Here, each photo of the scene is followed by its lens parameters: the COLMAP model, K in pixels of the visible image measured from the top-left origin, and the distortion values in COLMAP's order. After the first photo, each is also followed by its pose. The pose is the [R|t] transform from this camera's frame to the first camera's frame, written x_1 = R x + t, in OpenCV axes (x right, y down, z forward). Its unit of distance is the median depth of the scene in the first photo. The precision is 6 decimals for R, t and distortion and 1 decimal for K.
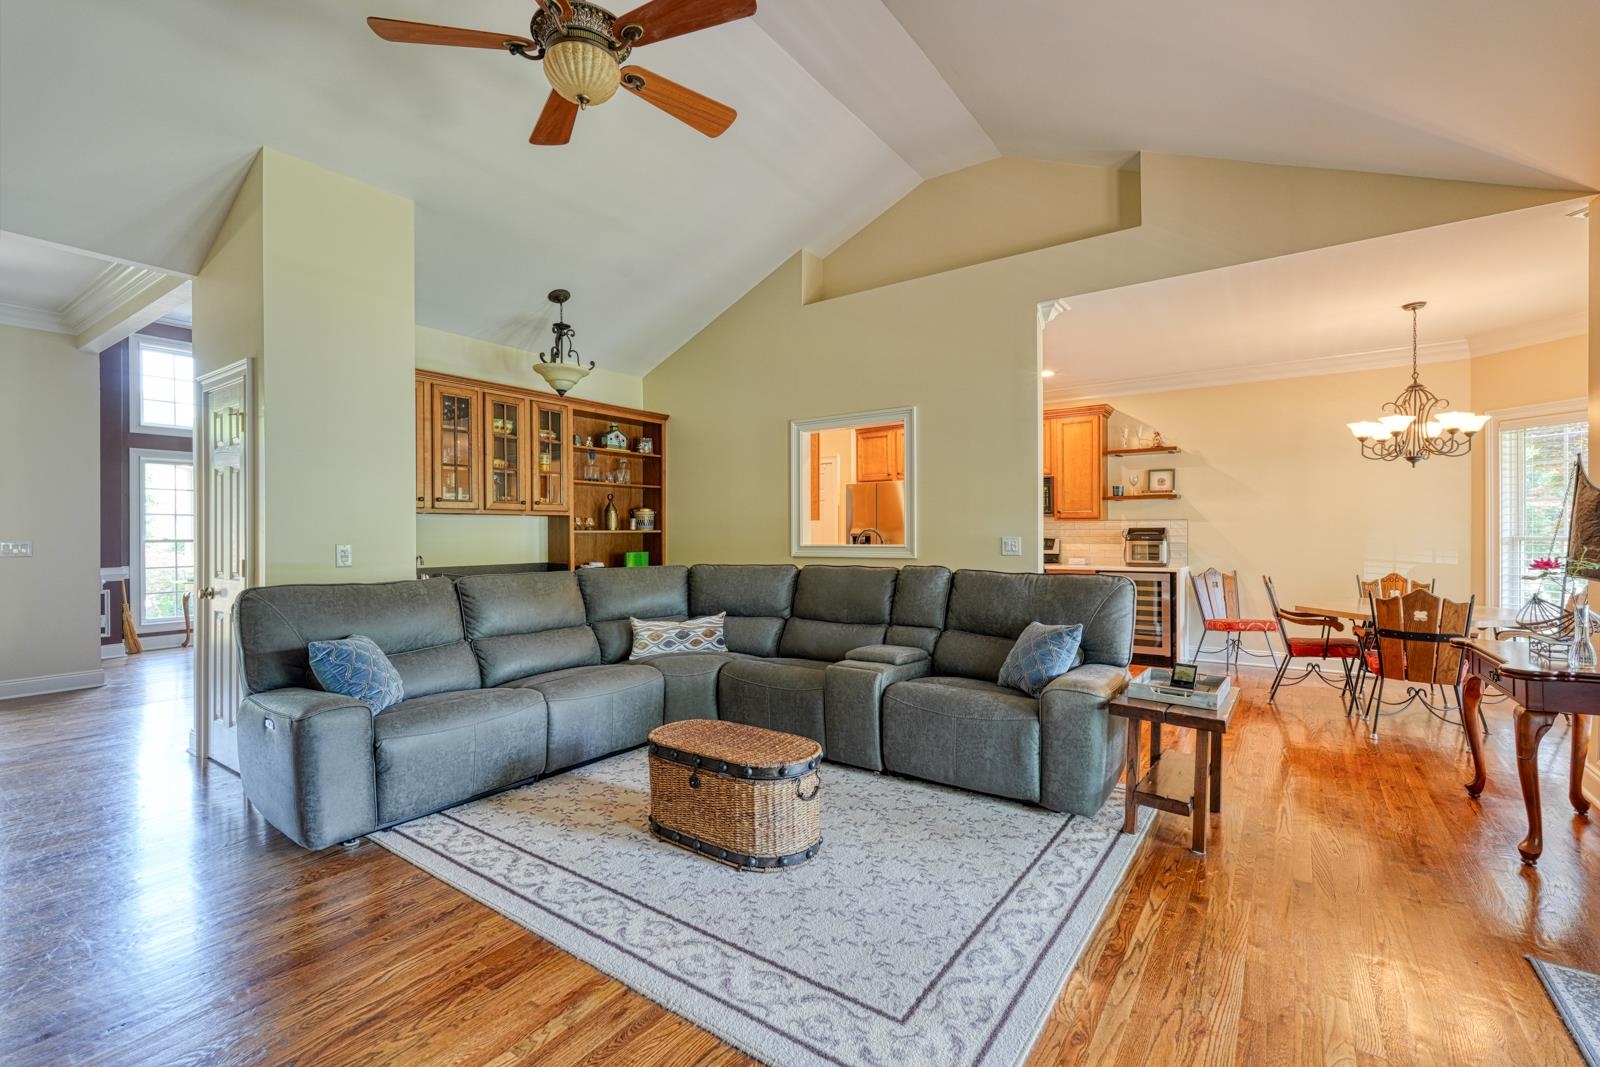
lens RADIAL K [[702.7, 0, 800.6], [0, 702.7, 535.2], [0, 0, 1]] dist [-0.004164, 0.001464]
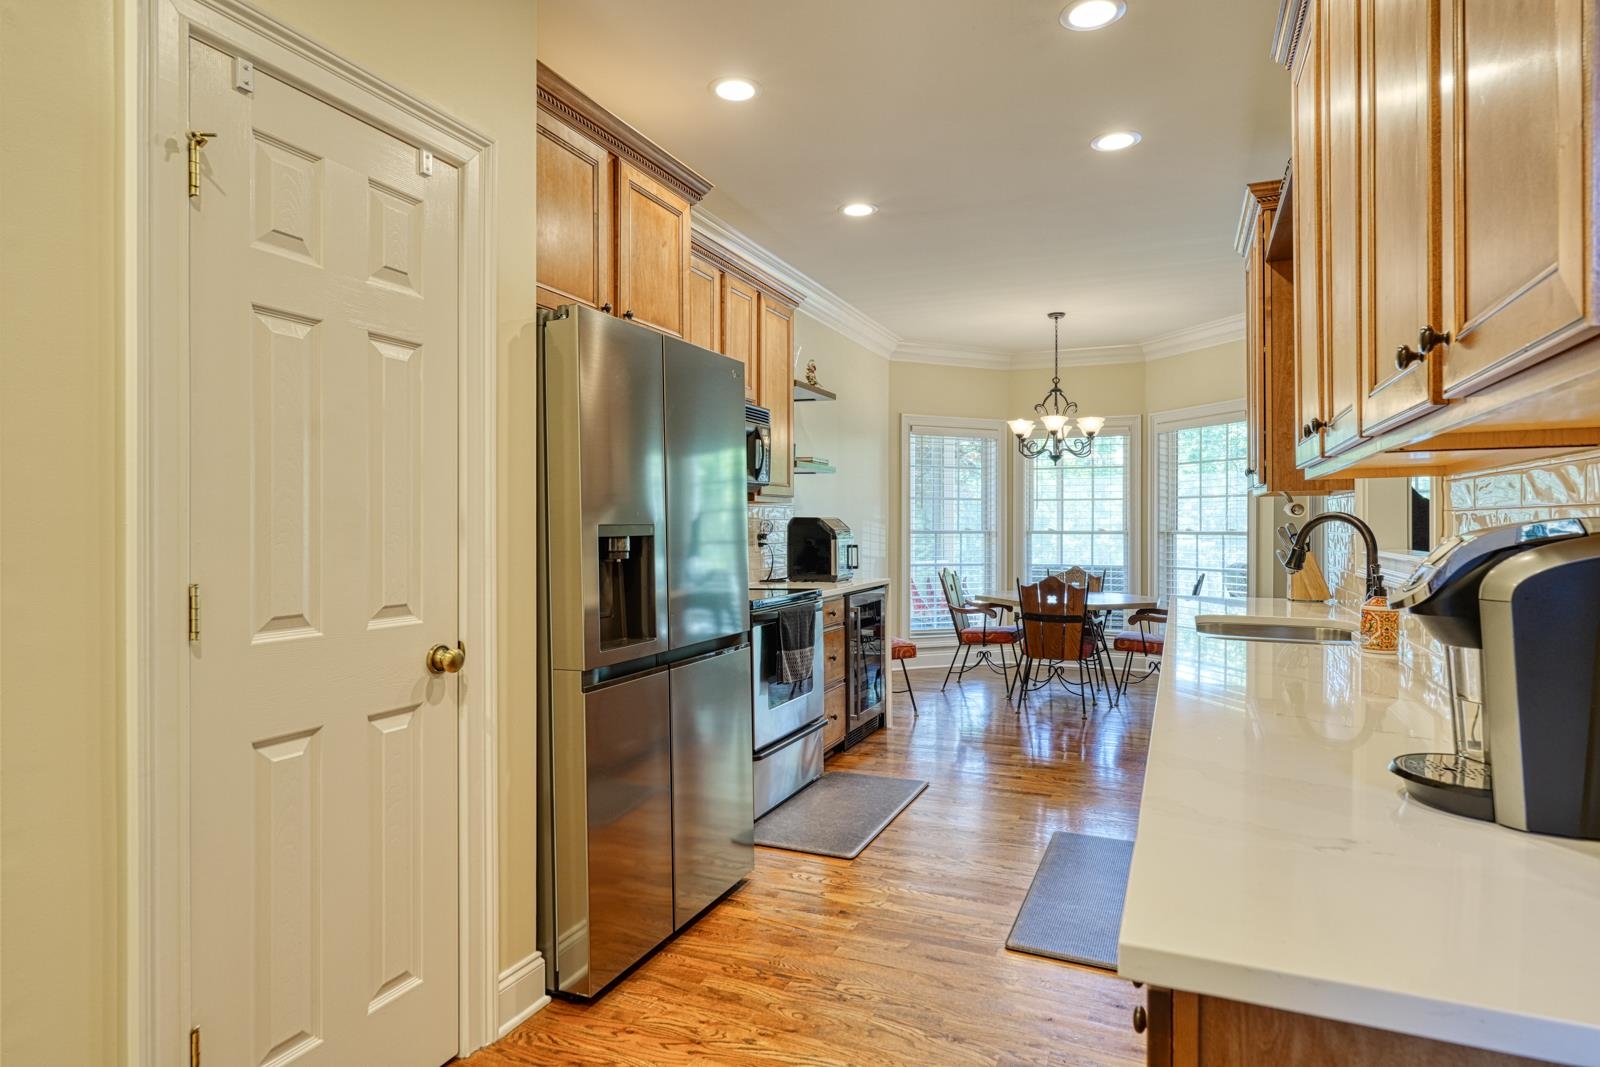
lens RADIAL K [[890.6, 0, 798.0], [0, 890.6, 525.5], [0, 0, 1]] dist [-0.002688, -0.000873]
pose [[-0.197498, 0.001435, 0.980302, -0.465381], [0.001310, 0.999998, -0.001200, -0.003158], [-0.980302, 0.001047, -0.197500, 2.001370]]
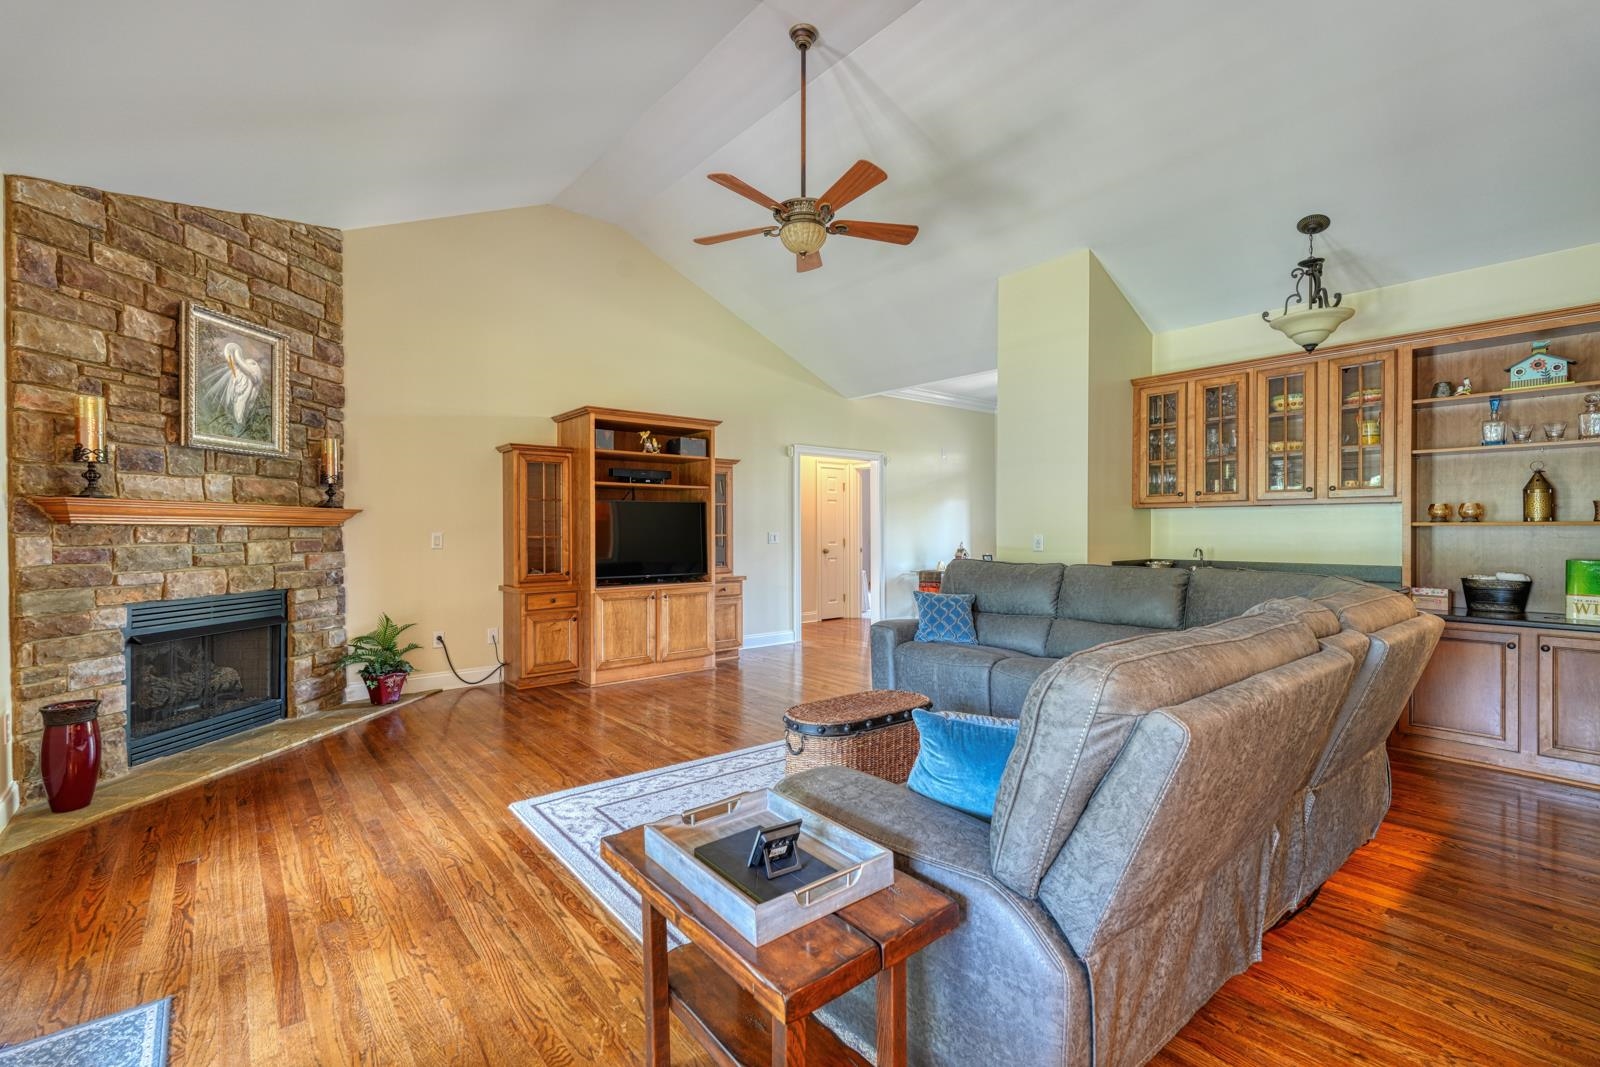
lens RADIAL K [[702.7, 0, 799.4], [0, 702.7, 531.3], [0, 0, 1]] dist [-0.004164, 0.001464]
pose [[-0.269701, 0.009615, -0.962896, 0.757886], [-0.001151, 0.999946, 0.010307, -0.006582], [0.962943, 0.003889, -0.269676, 0.879336]]
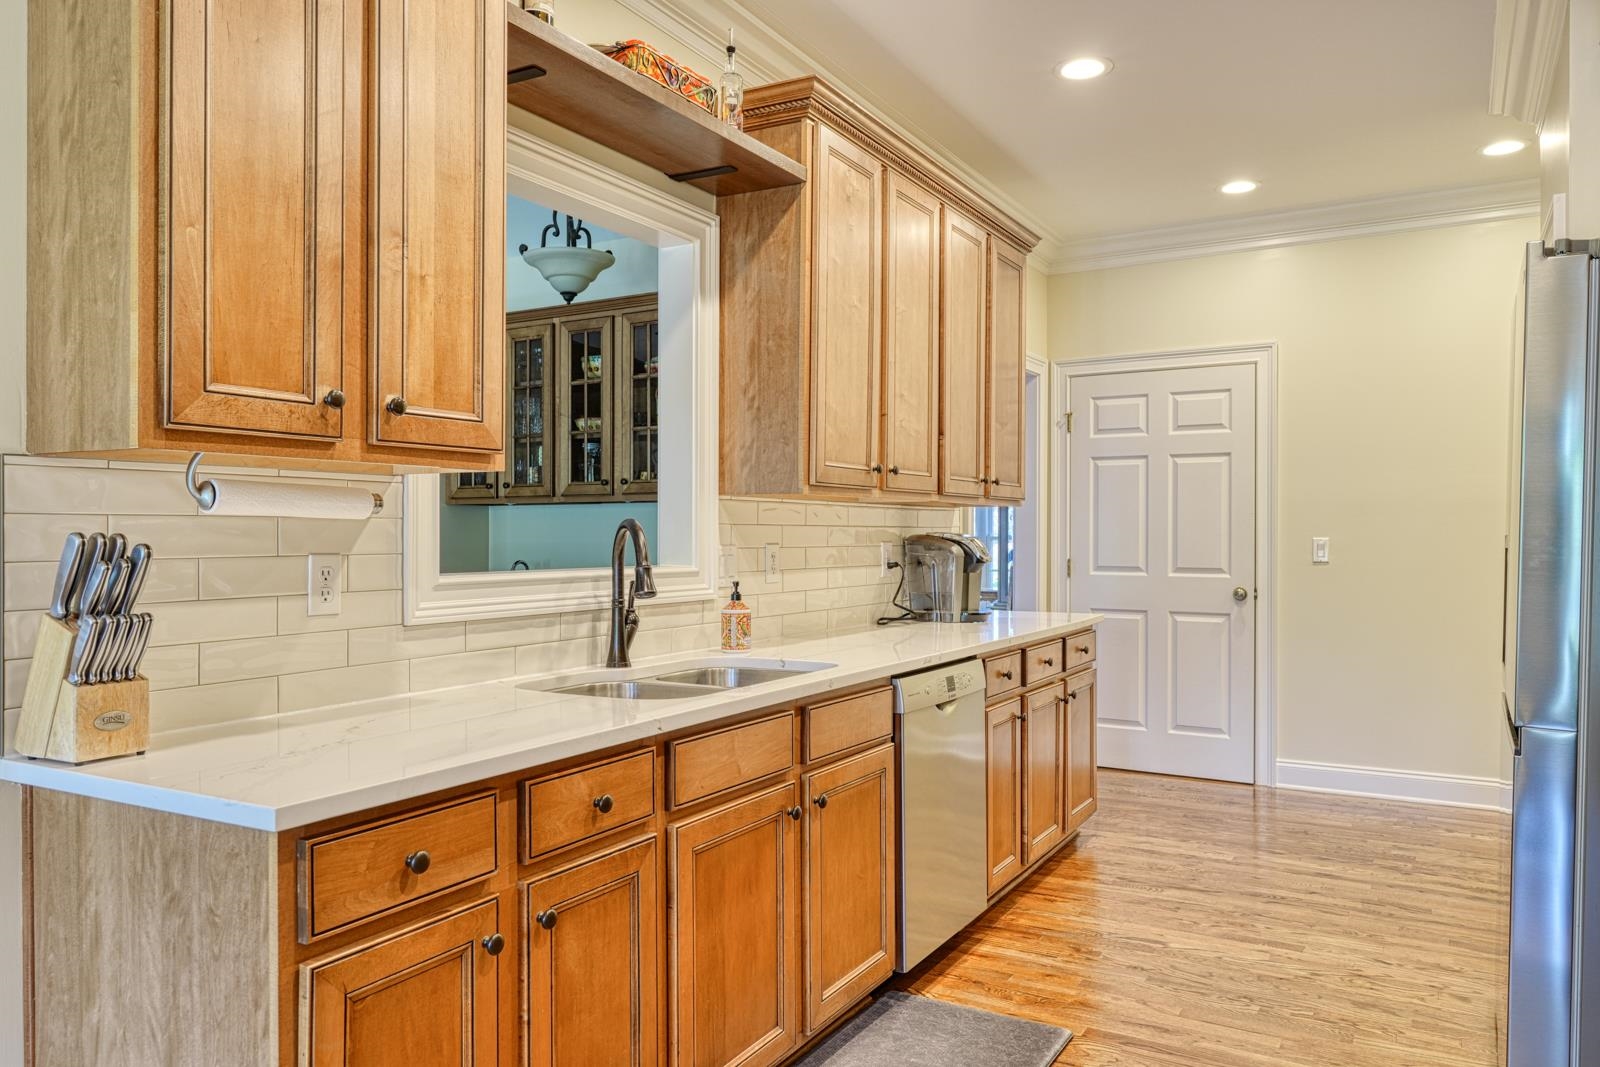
lens RADIAL K [[1111.3, 0, 811.9], [0, 1111.3, 540.6], [0, 0, 1]] dist [0.009620, -0.005215]
pose [[0.083531, 0.013593, -0.996412, 0.830114], [-0.003017, 0.999906, 0.013388, -0.010692], [0.996501, 0.001888, 0.083565, 1.497932]]
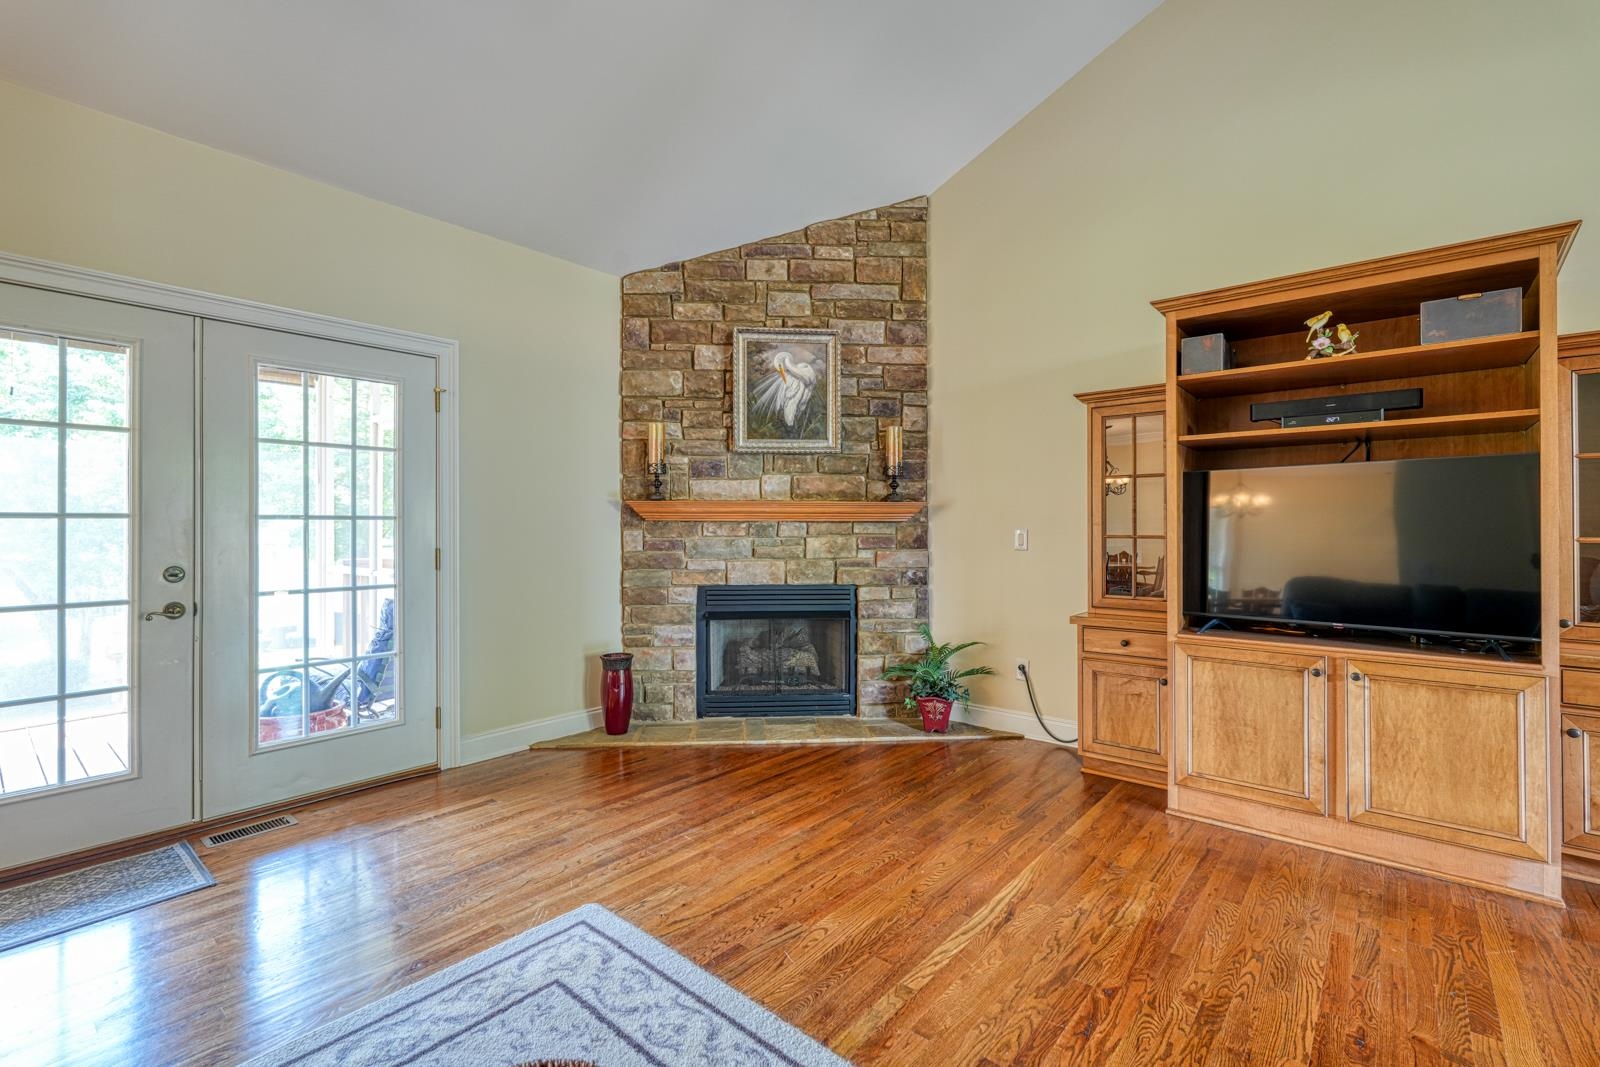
lens RADIAL K [[702.7, 0, 790.7], [0, 702.7, 525.7], [0, 0, 1]] dist [-0.004164, 0.001464]
pose [[-0.995073, 0.007128, 0.098885, -0.143532], [0.007296, 0.999972, 0.001334, 0.002080], [-0.098873, 0.002049, -0.995098, 0.907350]]
